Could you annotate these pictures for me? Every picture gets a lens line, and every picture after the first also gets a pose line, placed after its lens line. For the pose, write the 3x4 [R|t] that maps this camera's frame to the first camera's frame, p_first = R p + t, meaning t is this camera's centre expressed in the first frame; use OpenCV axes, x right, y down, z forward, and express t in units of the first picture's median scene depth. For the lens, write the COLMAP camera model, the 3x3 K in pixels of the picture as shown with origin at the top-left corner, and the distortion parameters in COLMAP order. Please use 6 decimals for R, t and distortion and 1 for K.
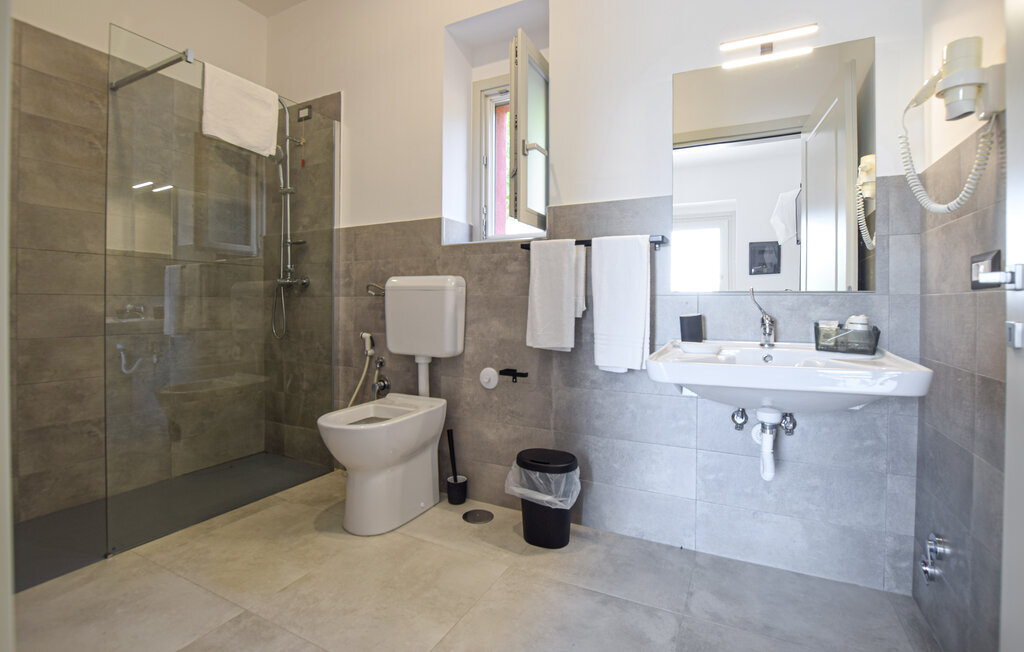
lens RADIAL K [[469.2, 0, 512.0], [0, 469.2, 305.8], [0, 0, 1]] dist [-0.019917, 0.000222]
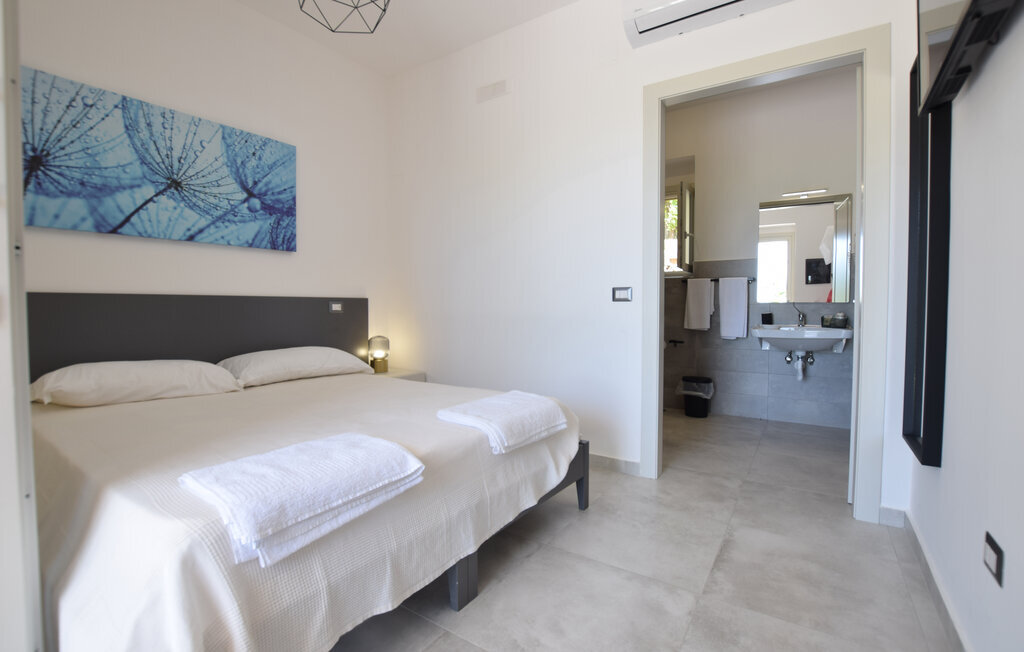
lens RADIAL K [[460.4, 0, 511.6], [0, 460.4, 322.0], [0, 0, 1]] dist [-0.021441, 0.000773]
pose [[0.993651, -0.002052, -0.112486, -0.574648], [0.004950, 0.999663, 0.025491, 0.000491], [0.112396, -0.025885, 0.993326, -1.294533]]
